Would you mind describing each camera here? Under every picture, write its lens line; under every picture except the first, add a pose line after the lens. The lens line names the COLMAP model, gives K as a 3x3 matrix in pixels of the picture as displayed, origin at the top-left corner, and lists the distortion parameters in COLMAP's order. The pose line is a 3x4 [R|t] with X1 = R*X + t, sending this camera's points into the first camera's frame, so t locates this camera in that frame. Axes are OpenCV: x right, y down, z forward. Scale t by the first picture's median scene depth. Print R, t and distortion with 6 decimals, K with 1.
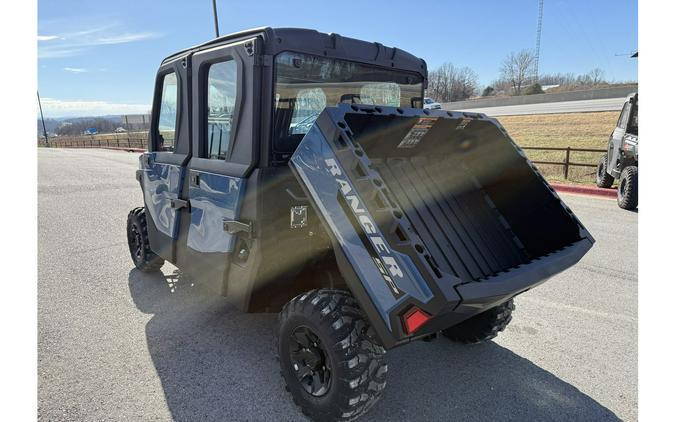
lens RADIAL K [[405.4, 0, 337.5], [0, 405.4, 211.0], [0, 0, 1]] dist [0.032020, -0.001205]
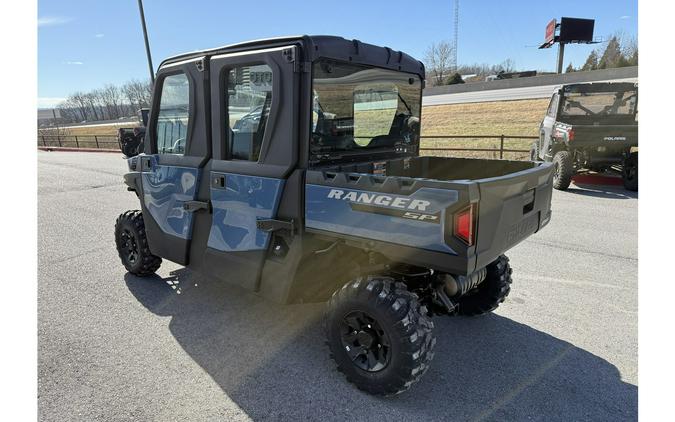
lens RADIAL K [[405.4, 0, 337.5], [0, 405.4, 211.0], [0, 0, 1]] dist [0.032020, -0.001205]
pose [[0.987998, -0.052595, 0.145240, -0.209826], [0.049539, 0.998470, 0.024582, -0.012168], [-0.146311, -0.017092, 0.989091, -0.056924]]
